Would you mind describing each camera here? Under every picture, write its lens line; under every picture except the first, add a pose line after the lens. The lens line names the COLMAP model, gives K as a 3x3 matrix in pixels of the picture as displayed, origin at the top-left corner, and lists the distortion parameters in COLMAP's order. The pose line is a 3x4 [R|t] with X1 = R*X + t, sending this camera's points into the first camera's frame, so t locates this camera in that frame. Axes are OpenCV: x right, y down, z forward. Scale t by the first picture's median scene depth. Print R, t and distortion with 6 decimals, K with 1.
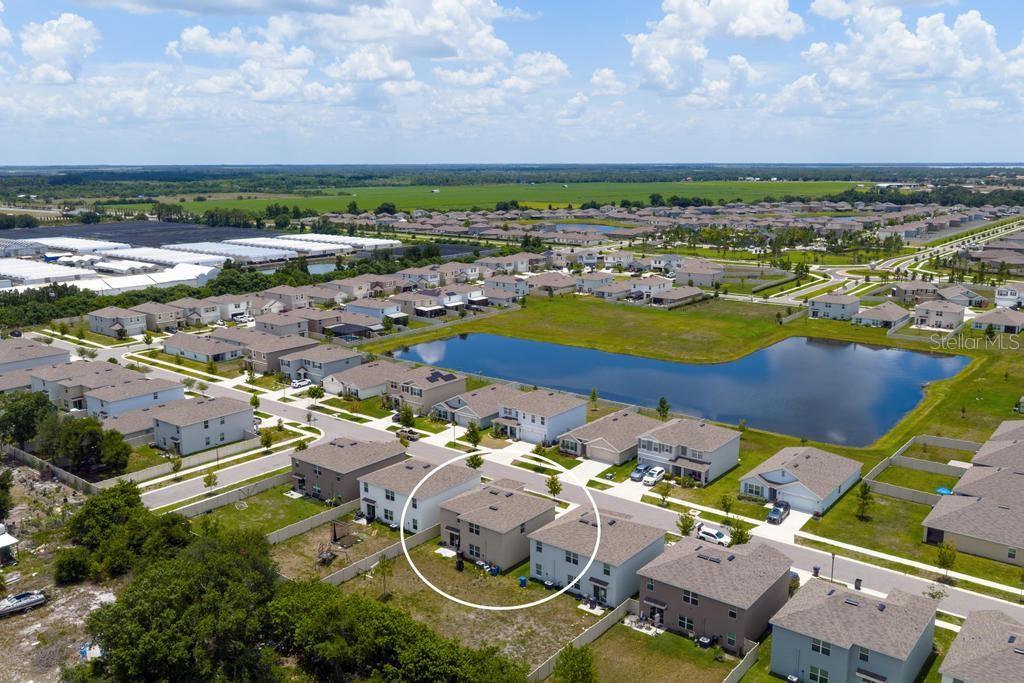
lens RADIAL K [[854.7, 0, 512.0], [0, 854.7, 341.5], [0, 0, 1]] dist [0.014789, -0.010043]
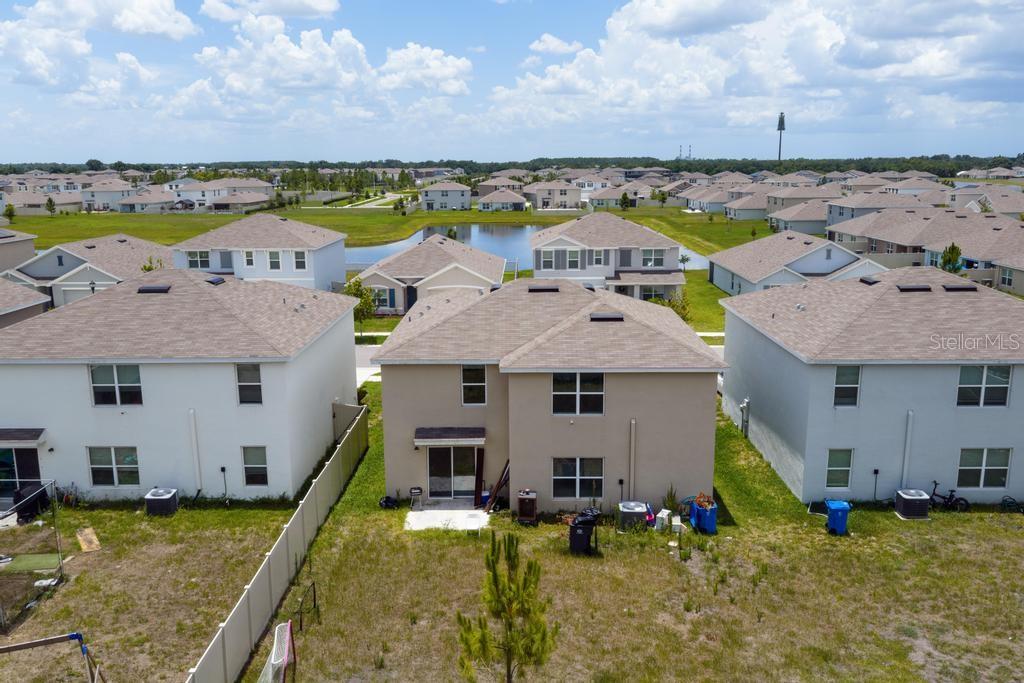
lens RADIAL K [[850.4, 0, 514.4], [0, 850.4, 337.3], [0, 0, 1]] dist [0.001072, -0.006081]
pose [[0.790943, -0.125652, 0.598849, -0.171910], [0.129975, 0.990855, 0.036237, 0.148244], [-0.597926, 0.049174, 0.800042, 0.625623]]
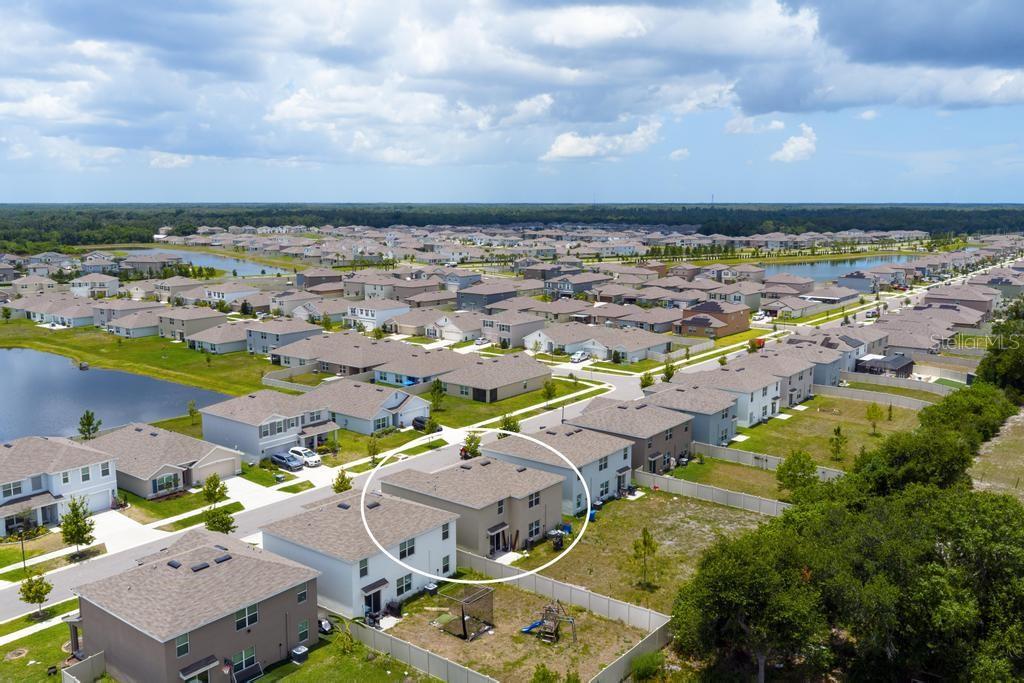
lens RADIAL K [[857.5, 0, 514.6], [0, 857.5, 342.3], [0, 0, 1]] dist [0.007147, 0.001304]
pose [[-0.011744, -0.156374, 0.987628, -0.615861], [0.202570, 0.966844, 0.155492, -0.032527], [-0.979197, 0.201890, 0.020322, 0.764574]]
